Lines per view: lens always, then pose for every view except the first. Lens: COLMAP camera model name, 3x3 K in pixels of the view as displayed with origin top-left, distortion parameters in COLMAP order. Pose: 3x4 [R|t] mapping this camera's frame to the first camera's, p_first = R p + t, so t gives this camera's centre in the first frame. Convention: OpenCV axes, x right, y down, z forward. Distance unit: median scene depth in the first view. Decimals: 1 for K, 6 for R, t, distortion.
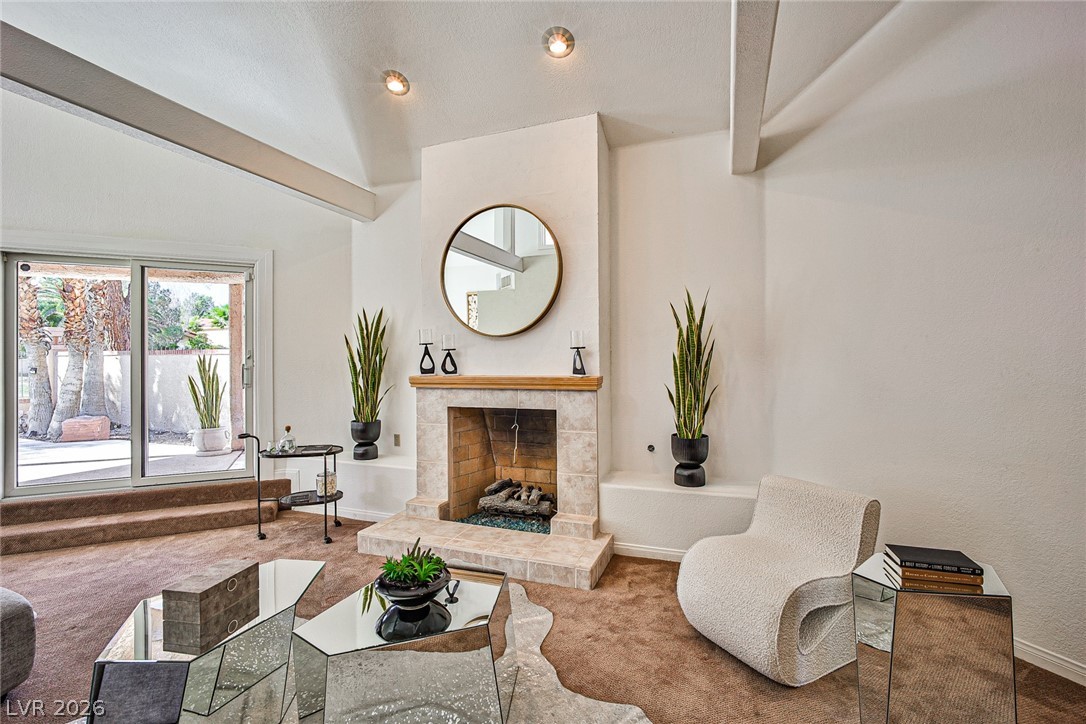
lens RADIAL K [[488.6, 0, 537.5], [0, 488.6, 359.7], [0, 0, 1]] dist [-0.035246, 0.014290]
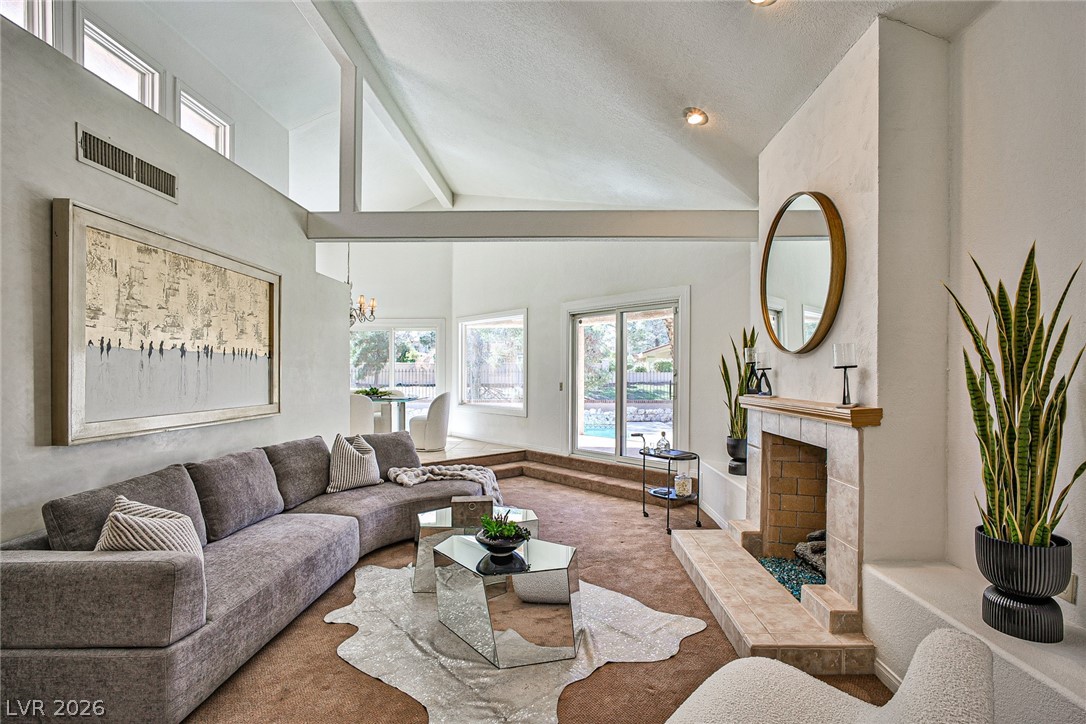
lens RADIAL K [[488.6, 0, 561.1], [0, 488.6, 382.6], [0, 0, 1]] dist [-0.035246, 0.014290]
pose [[0.346554, 0.022674, -0.937756, 0.545928], [-0.005447, 0.999740, 0.022160, -0.012991], [0.938014, -0.002571, 0.346587, 0.323362]]
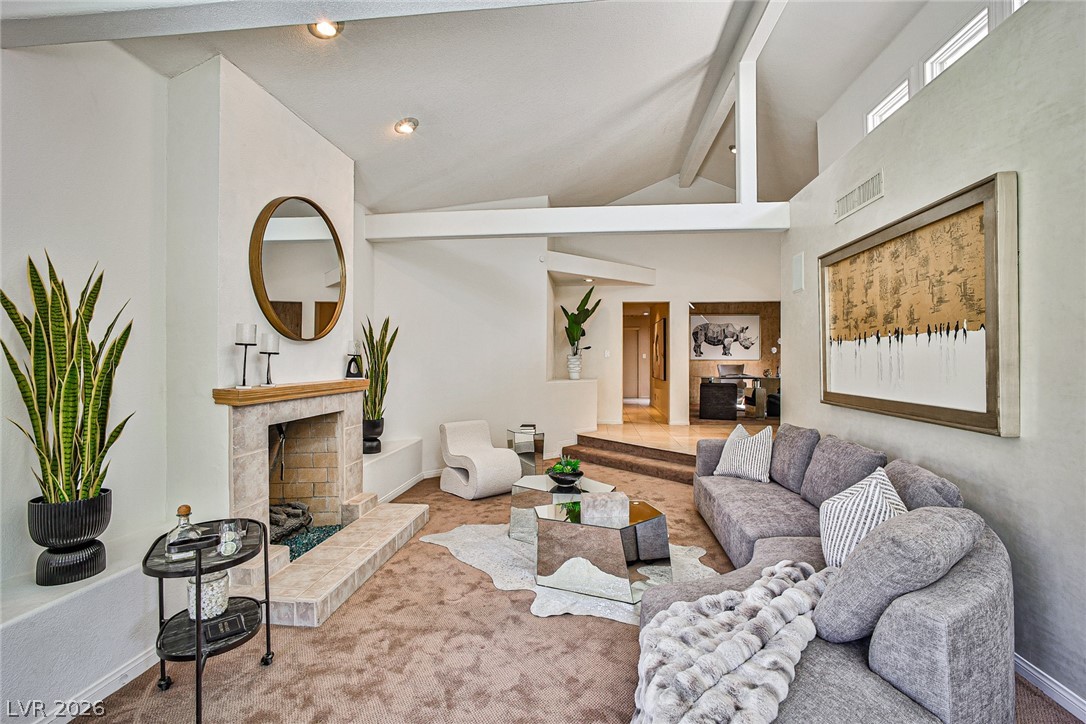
lens RADIAL K [[488.6, 0, 550.3], [0, 488.6, 360.7], [0, 0, 1]] dist [-0.035246, 0.014290]
pose [[-0.265661, 0.007499, 0.964037, -1.062995], [0.003624, 0.999970, -0.006780, -0.001268], [-0.964060, 0.001693, -0.265680, 0.773162]]
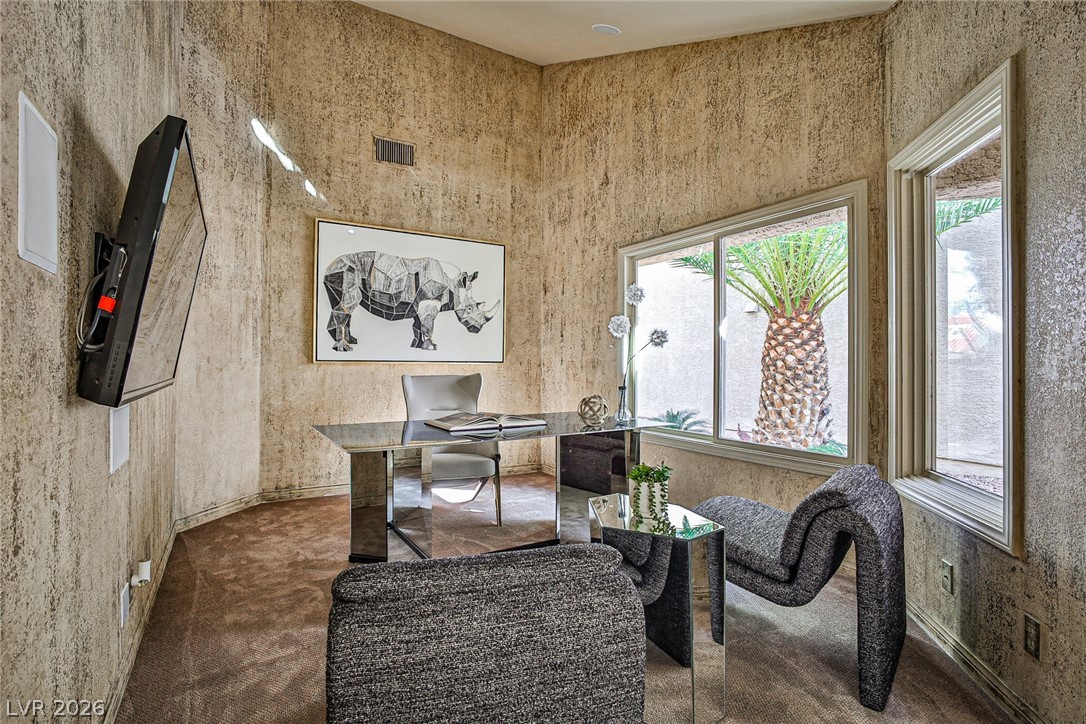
lens RADIAL K [[488.6, 0, 506.0], [0, 488.6, 356.8], [0, 0, 1]] dist [-0.035246, 0.014290]
pose [[-0.760002, 0.013063, 0.649790, 0.837120], [0.003906, 0.999872, -0.015532, -0.015792], [-0.649909, -0.009266, -0.759955, -0.462431]]
